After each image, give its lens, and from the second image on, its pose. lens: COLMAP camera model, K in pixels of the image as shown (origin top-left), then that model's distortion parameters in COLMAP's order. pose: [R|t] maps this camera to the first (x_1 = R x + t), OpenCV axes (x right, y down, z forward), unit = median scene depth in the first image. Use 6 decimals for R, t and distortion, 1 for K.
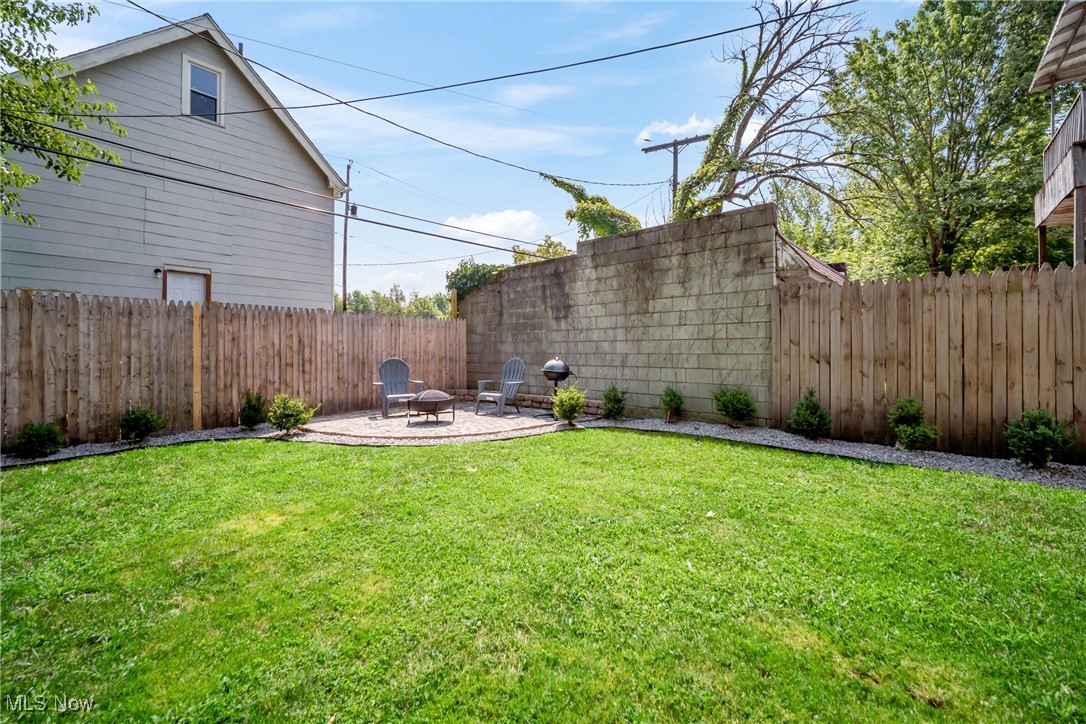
lens RADIAL K [[469.7, 0, 537.4], [0, 469.7, 354.5], [0, 0, 1]] dist [-0.003007, -0.000292]
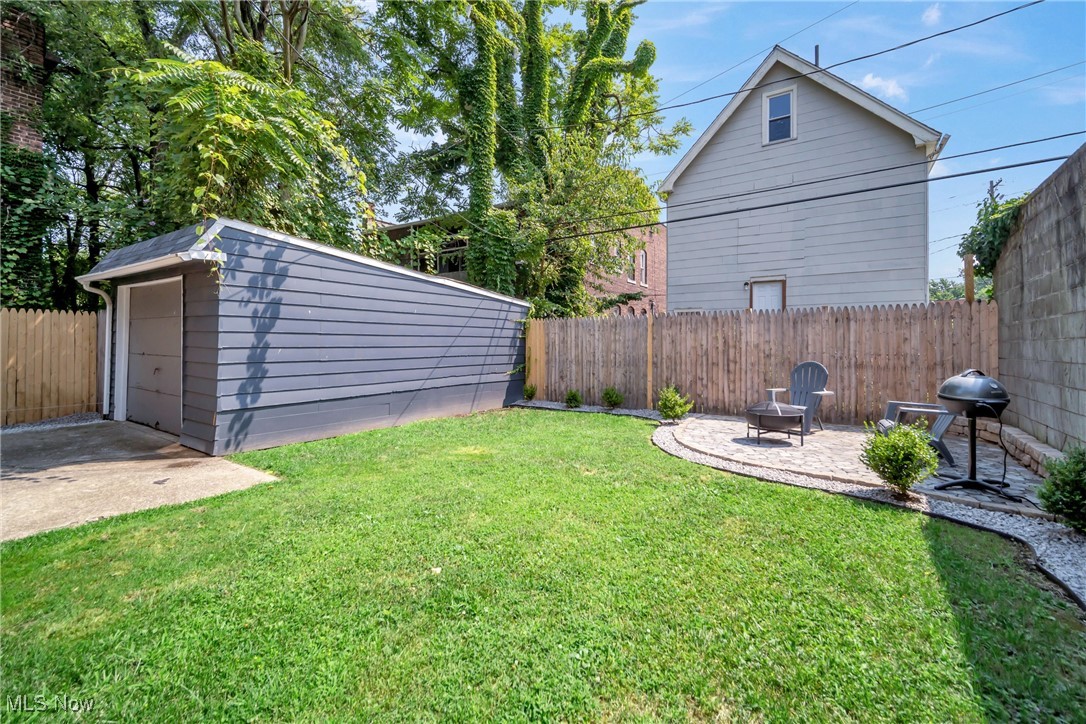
lens RADIAL K [[469.7, 0, 537.4], [0, 469.7, 354.5], [0, 0, 1]] dist [-0.003007, -0.000292]
pose [[0.073467, 0.020145, -0.997094, 0.473117], [-0.011897, 0.999743, 0.019322, -0.014694], [0.997227, 0.010443, 0.073688, 0.461003]]
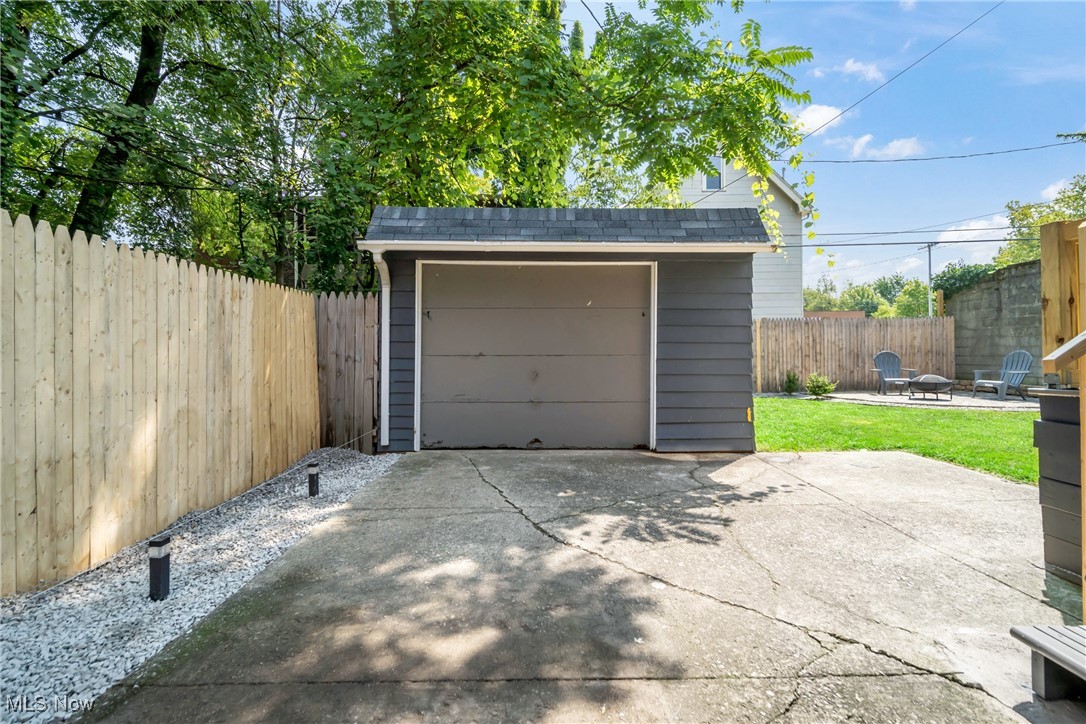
lens RADIAL K [[469.7, 0, 537.4], [0, 469.7, 354.5], [0, 0, 1]] dist [-0.003007, -0.000292]
pose [[0.668869, -0.000655, -0.743380, 0.013162], [0.004954, 0.999981, 0.003576, 0.007195], [0.743364, -0.006075, 0.668860, -0.595917]]
